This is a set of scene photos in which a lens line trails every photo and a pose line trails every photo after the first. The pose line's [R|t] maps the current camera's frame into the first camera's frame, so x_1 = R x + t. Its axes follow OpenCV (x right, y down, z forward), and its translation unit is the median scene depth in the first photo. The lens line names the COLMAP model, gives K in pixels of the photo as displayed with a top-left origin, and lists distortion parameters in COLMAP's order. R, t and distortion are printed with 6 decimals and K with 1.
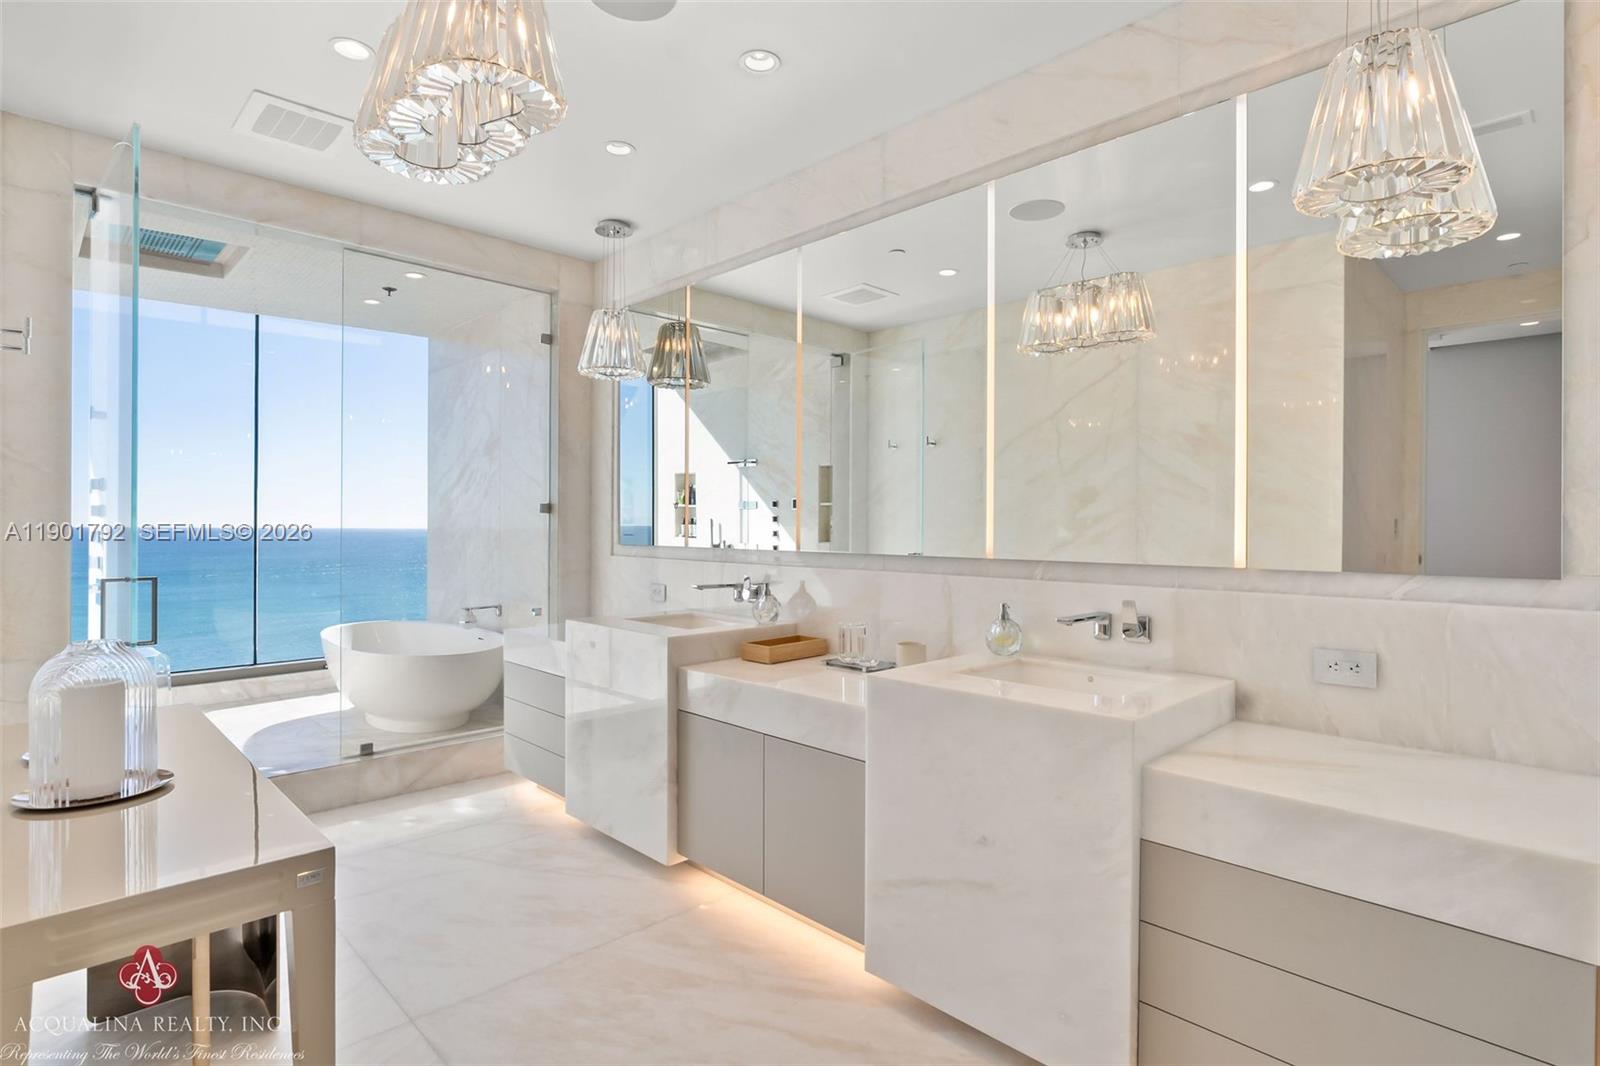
lens RADIAL K [[819.7, 0, 803.2], [0, 819.7, 534.6], [0, 0, 1]] dist [-0.014888, -0.000338]
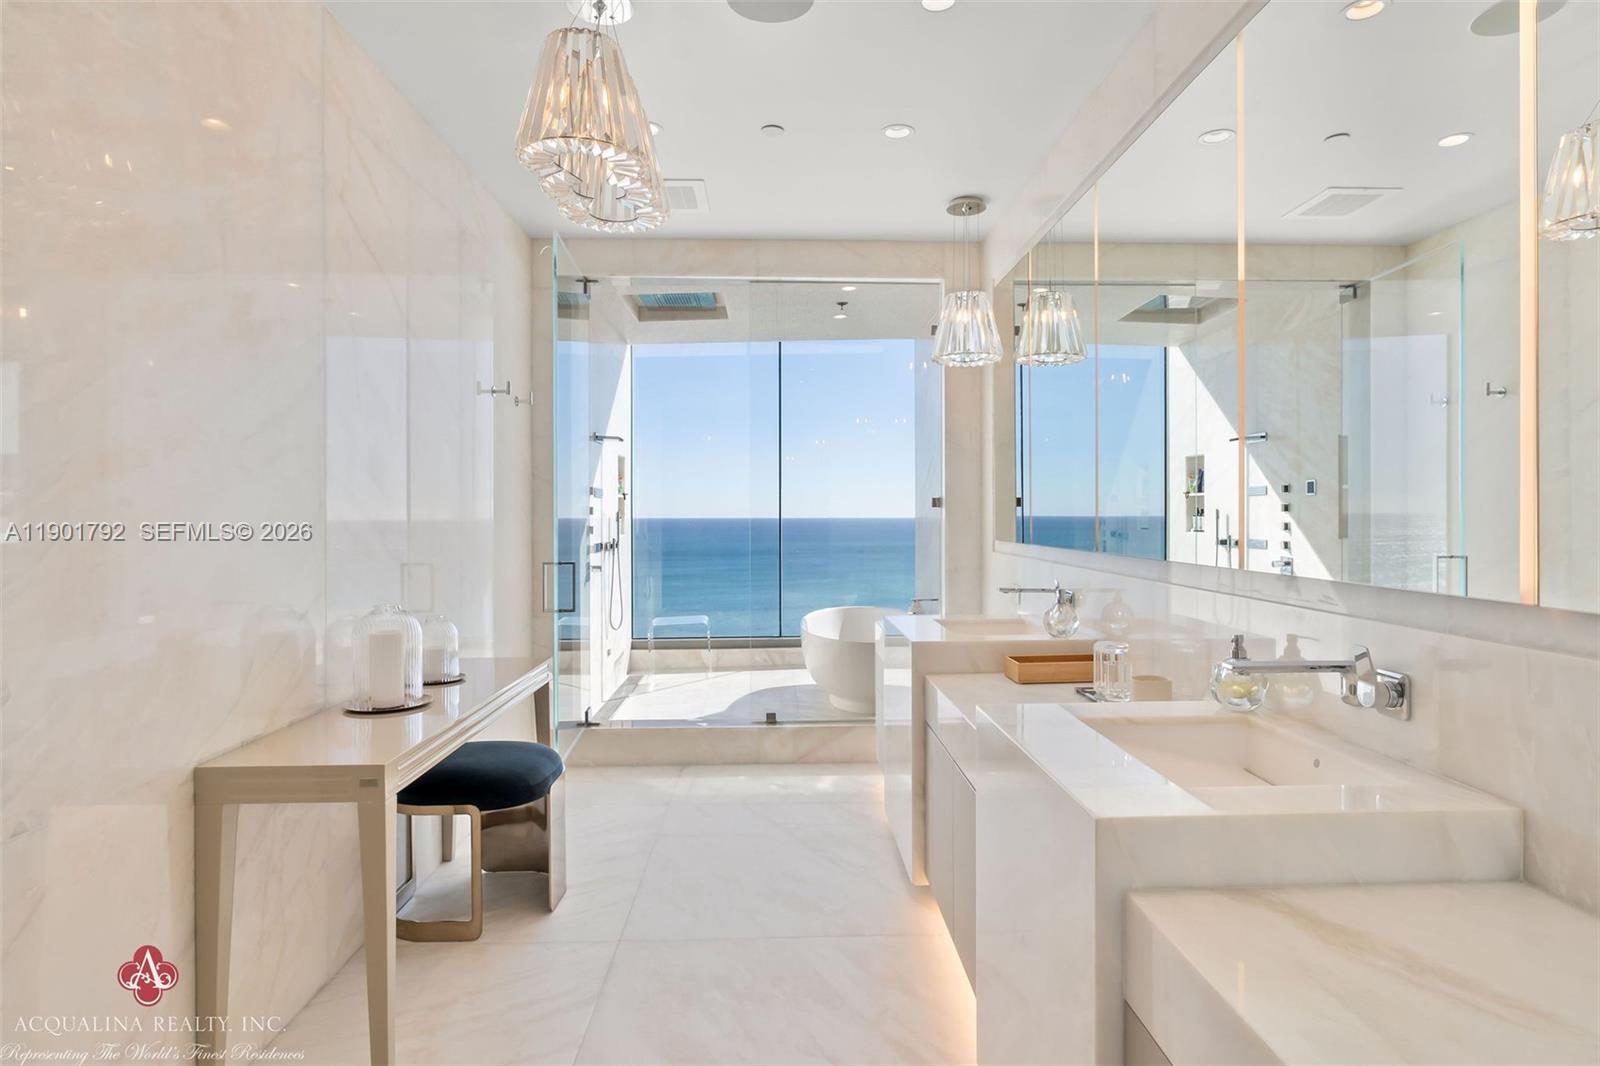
lens RADIAL K [[874.0, 0, 811.0], [0, 874.0, 526.8], [0, 0, 1]] dist [-0.014419, 0.000332]
pose [[0.731483, 0.001954, -0.681857, 0.239447], [0.000782, 0.999993, 0.003705, -0.005504], [0.681859, -0.003243, 0.731476, 0.104995]]
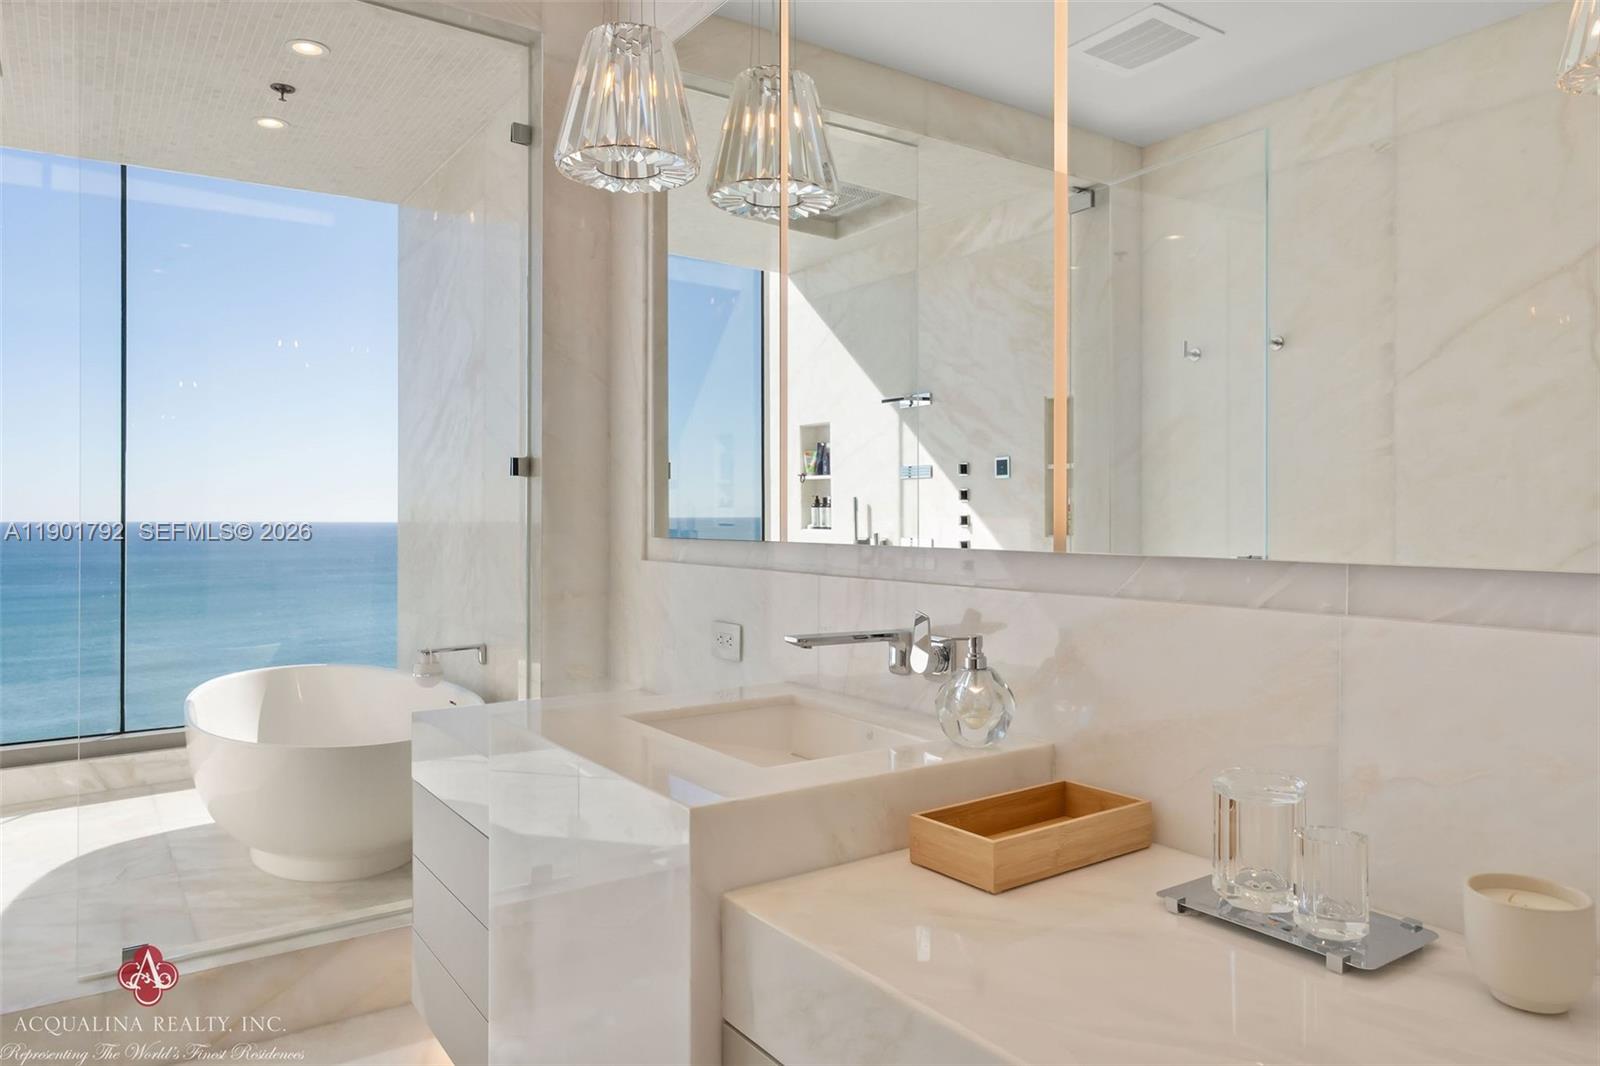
lens RADIAL K [[1027.4, 0, 813.7], [0, 1027.4, 524.3], [0, 0, 1]] dist [-0.005653, 0.000740]
pose [[0.986757, -0.002512, -0.162189, -0.025901], [0.001676, 0.999985, -0.005294, 0.006045], [0.162200, 0.004952, 0.986746, 0.328917]]
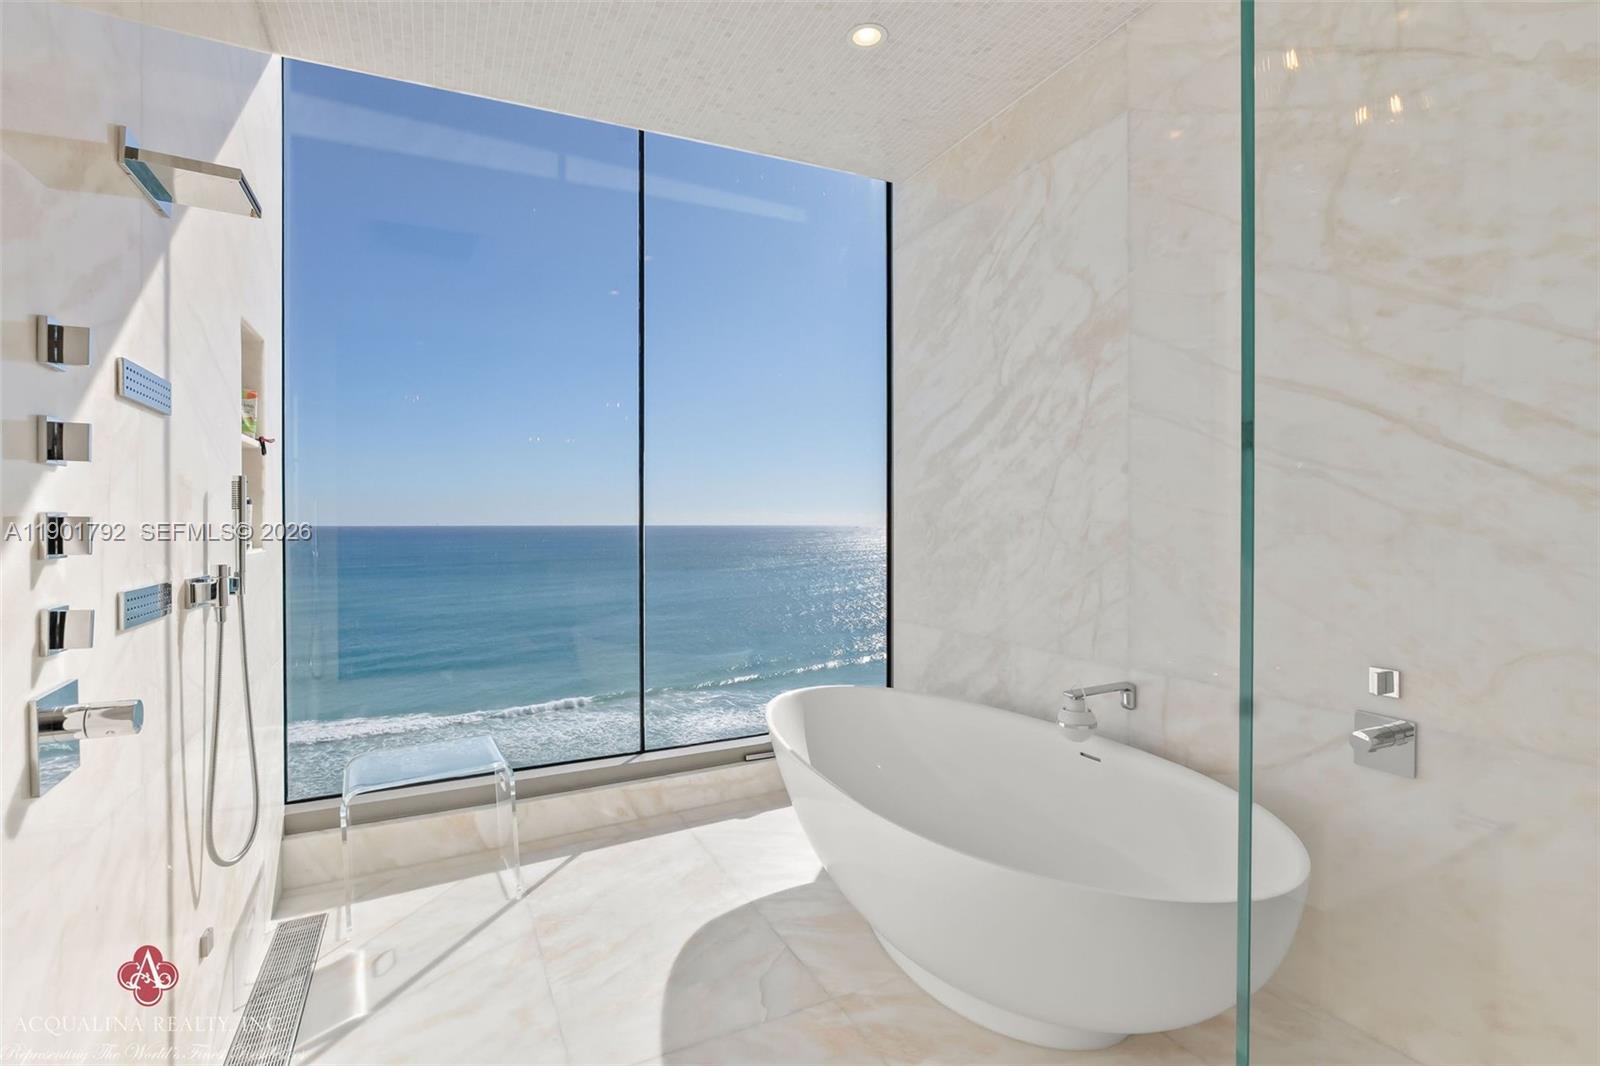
lens RADIAL K [[762.3, 0, 804.2], [0, 762.3, 530.5], [0, 0, 1]] dist [-0.009174, 0.001887]
pose [[0.944229, -0.000869, -0.329290, -0.405498], [0.001881, 0.999994, 0.002756, 0.000499], [0.329285, -0.003222, 0.944225, 0.552335]]
